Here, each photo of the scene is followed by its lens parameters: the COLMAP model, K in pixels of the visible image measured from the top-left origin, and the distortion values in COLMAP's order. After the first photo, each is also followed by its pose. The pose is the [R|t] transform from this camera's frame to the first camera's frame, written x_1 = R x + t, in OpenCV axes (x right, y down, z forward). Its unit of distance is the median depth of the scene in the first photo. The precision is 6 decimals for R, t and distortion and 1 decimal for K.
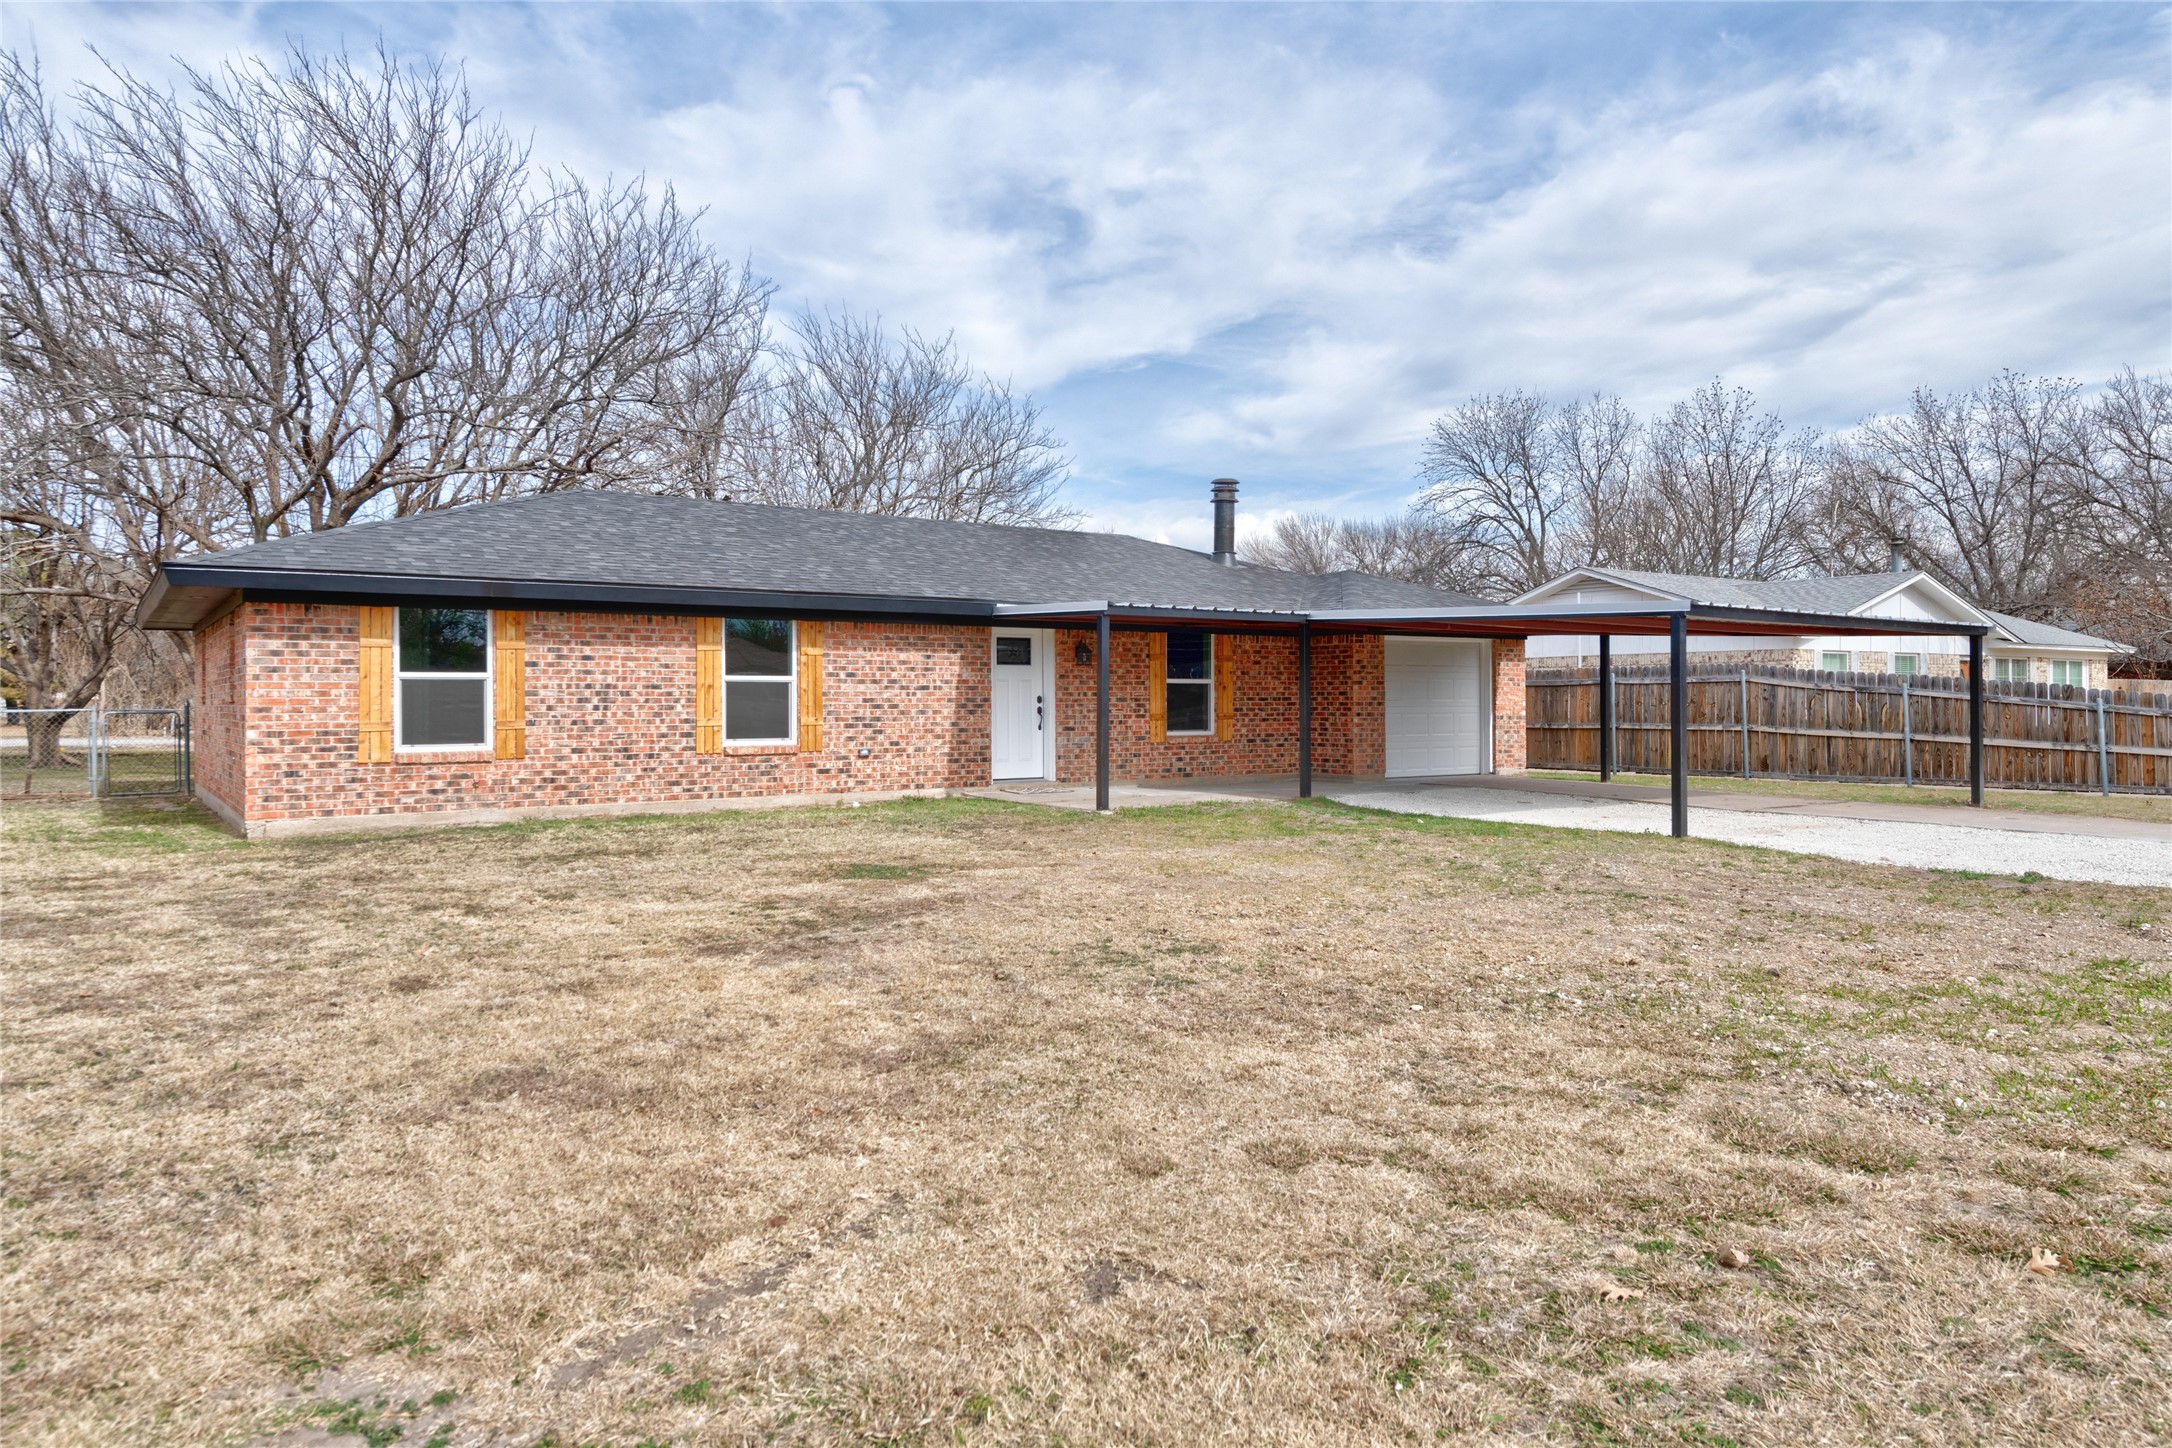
lens RADIAL K [[1416.6, 0, 1066.9], [0, 1416.6, 704.7], [0, 0, 1]] dist [0.020468, 0.003950]
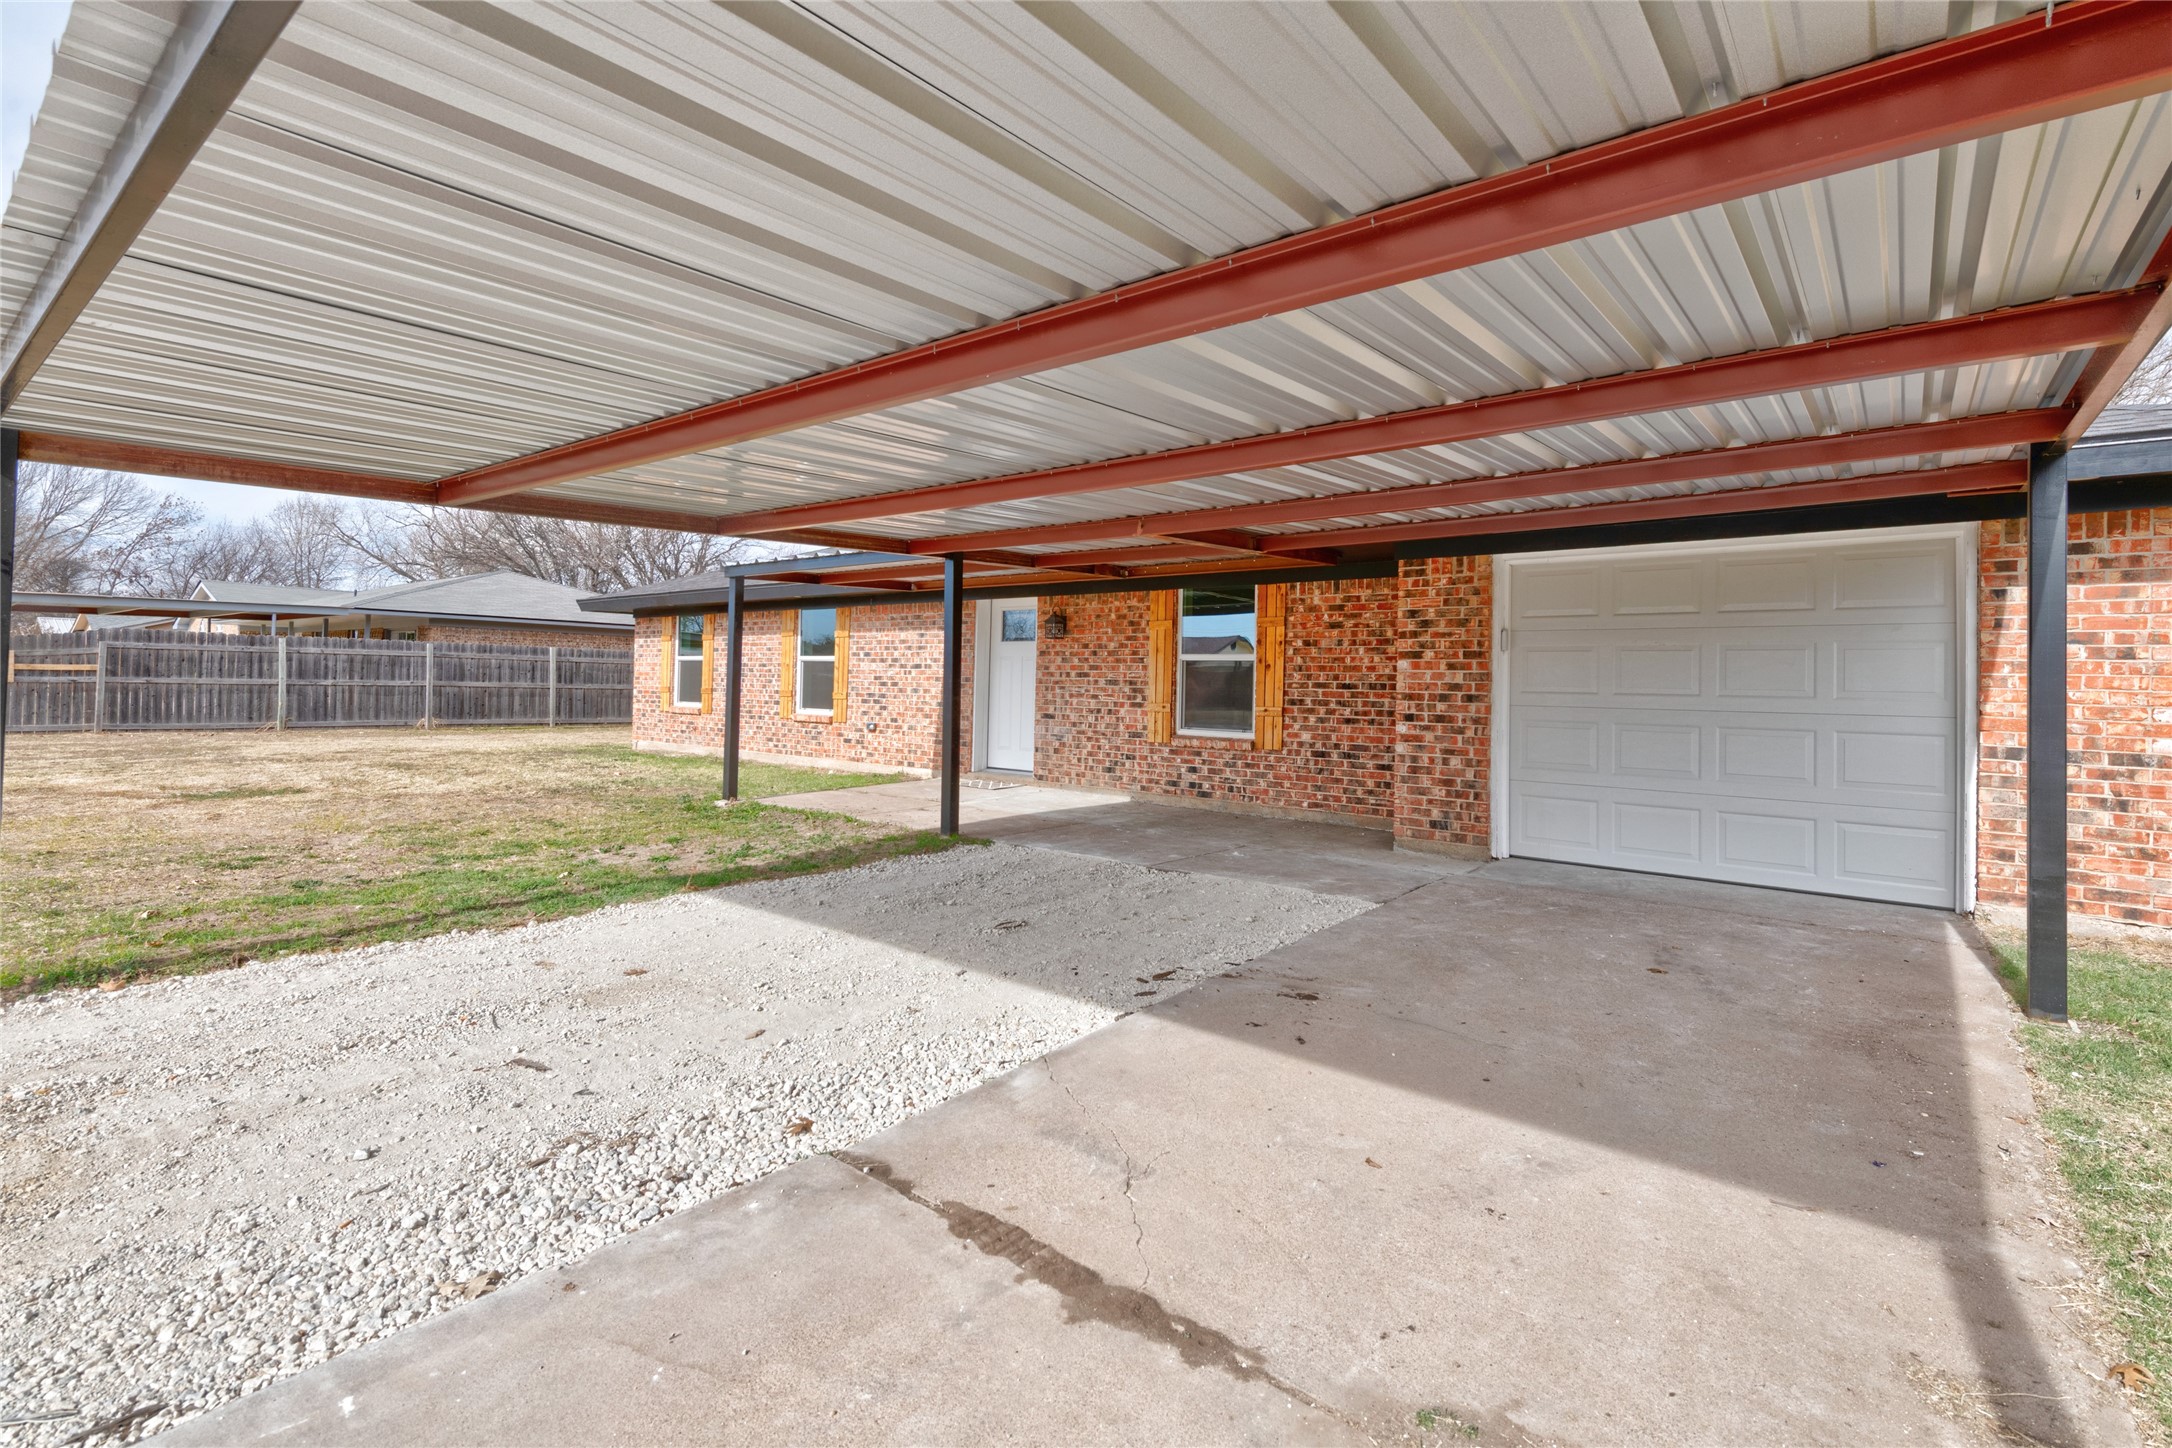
lens RADIAL K [[1002.7, 0, 1054.1], [0, 1002.7, 680.4], [0, 0, 1]] dist [0.013379, 0.000286]
pose [[0.253653, 0.004549, -0.967285, 0.520132], [-0.024227, 0.999705, -0.001652, -0.002749], [0.966992, 0.023853, 0.253689, 0.782301]]
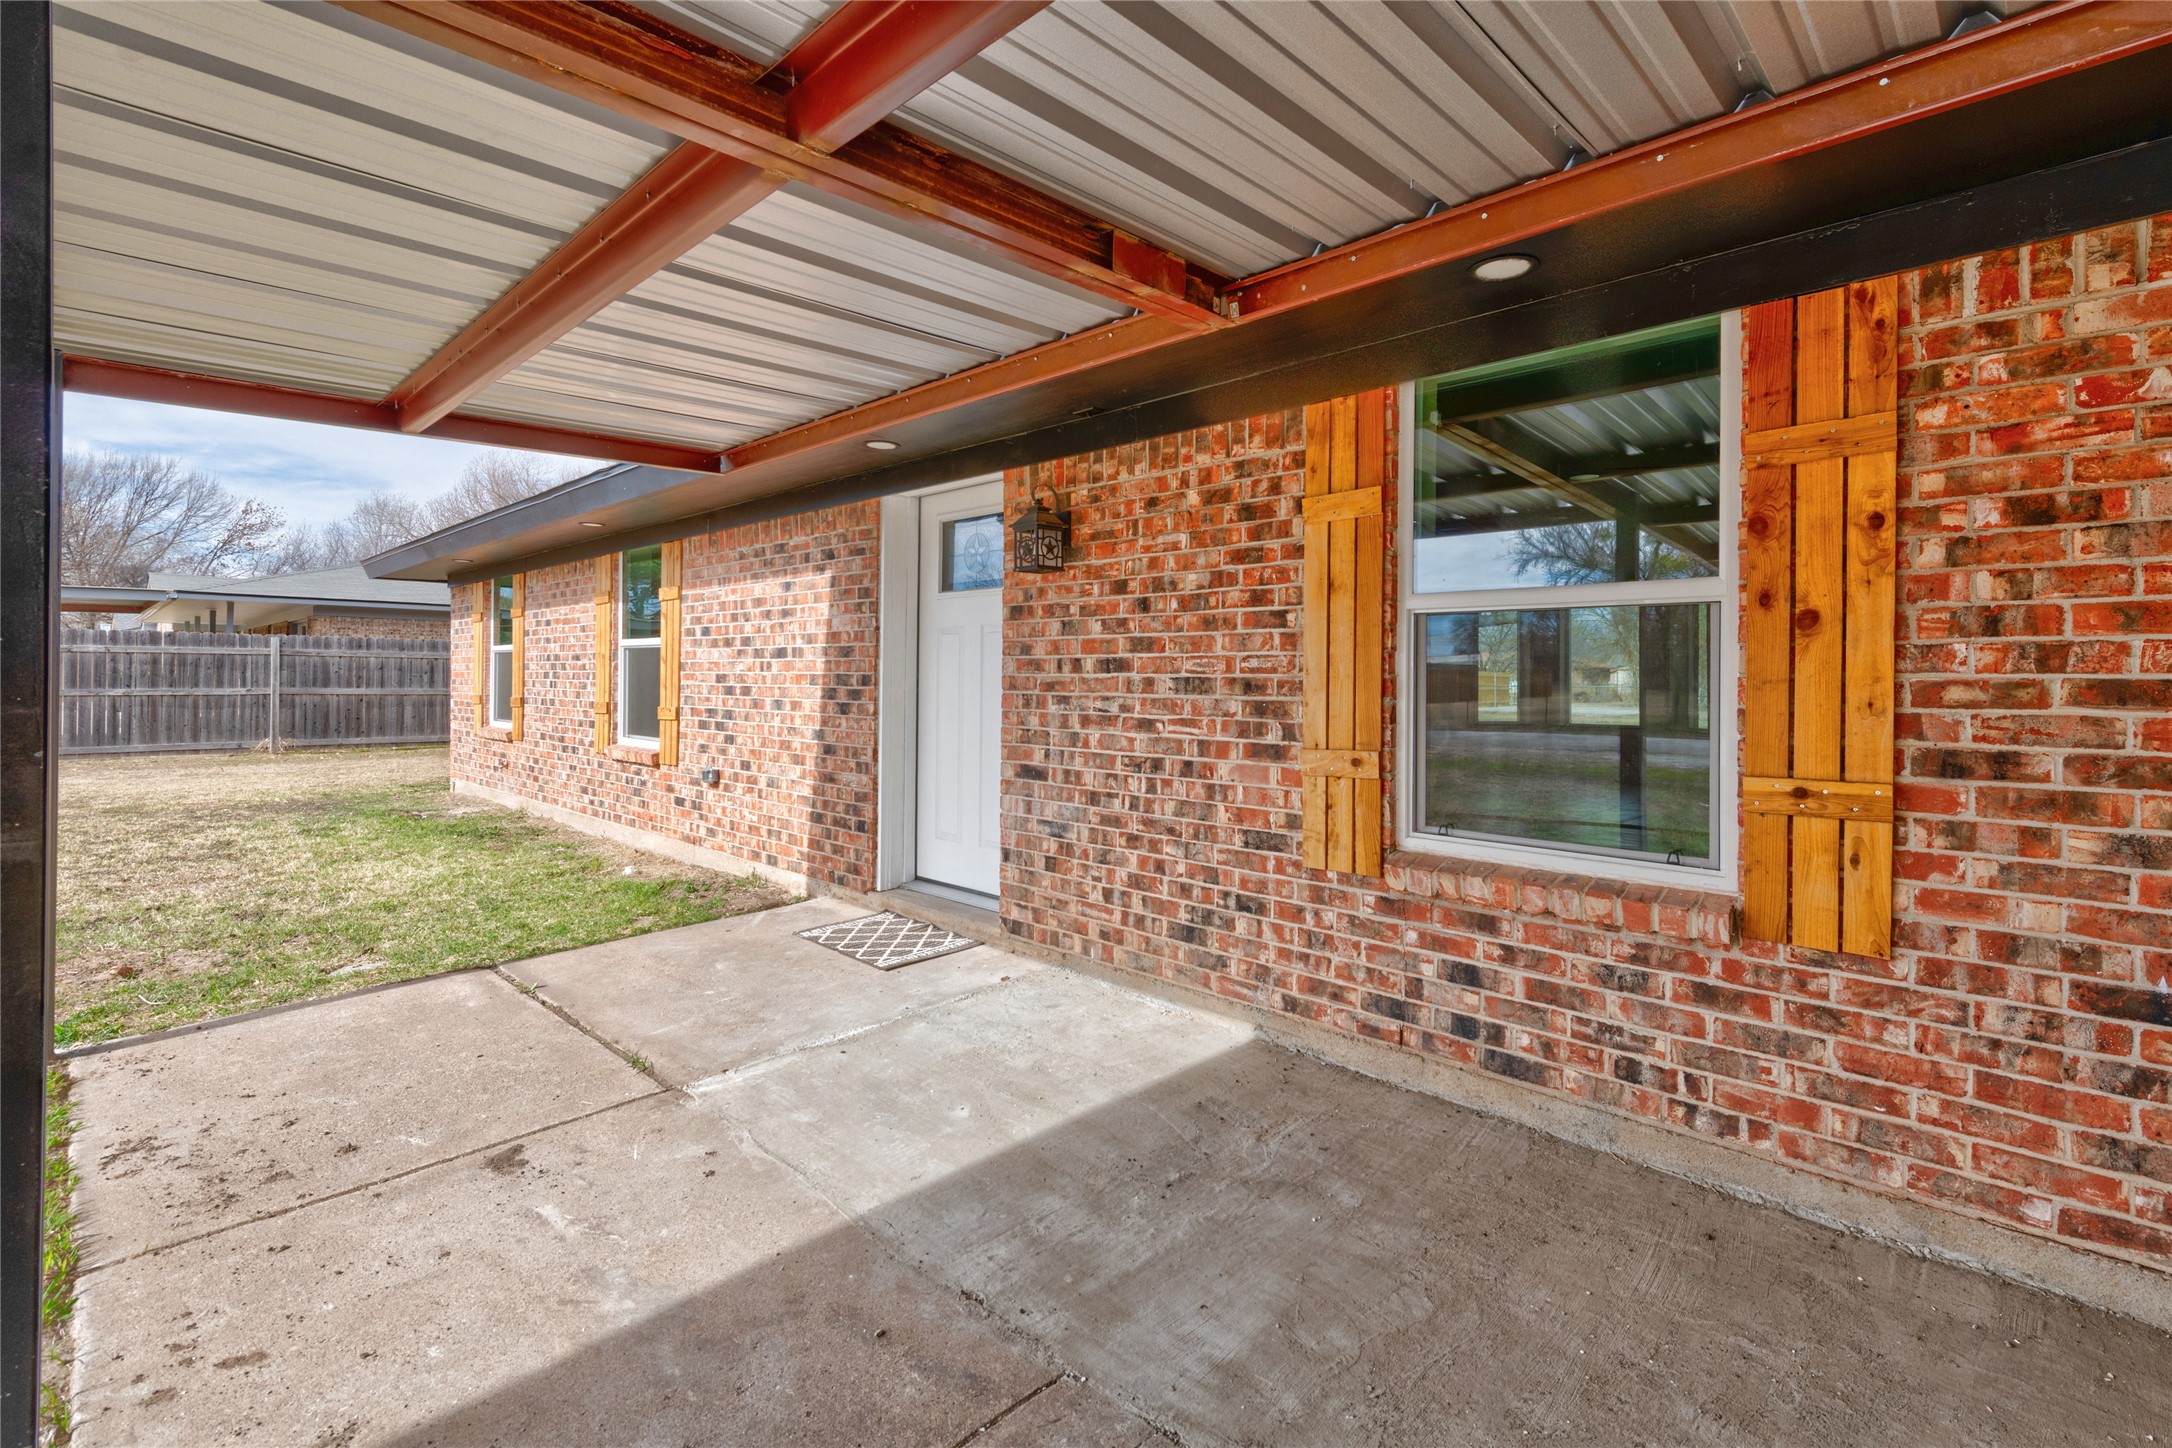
lens RADIAL K [[1002.7, 0, 1059.2], [0, 1002.7, 671.3], [0, 0, 1]] dist [0.013379, 0.000286]
pose [[0.167650, -0.000915, -0.985846, 0.208413], [-0.009911, 0.999947, -0.002614, -0.005018], [0.985797, 0.010209, 0.167632, 0.886152]]
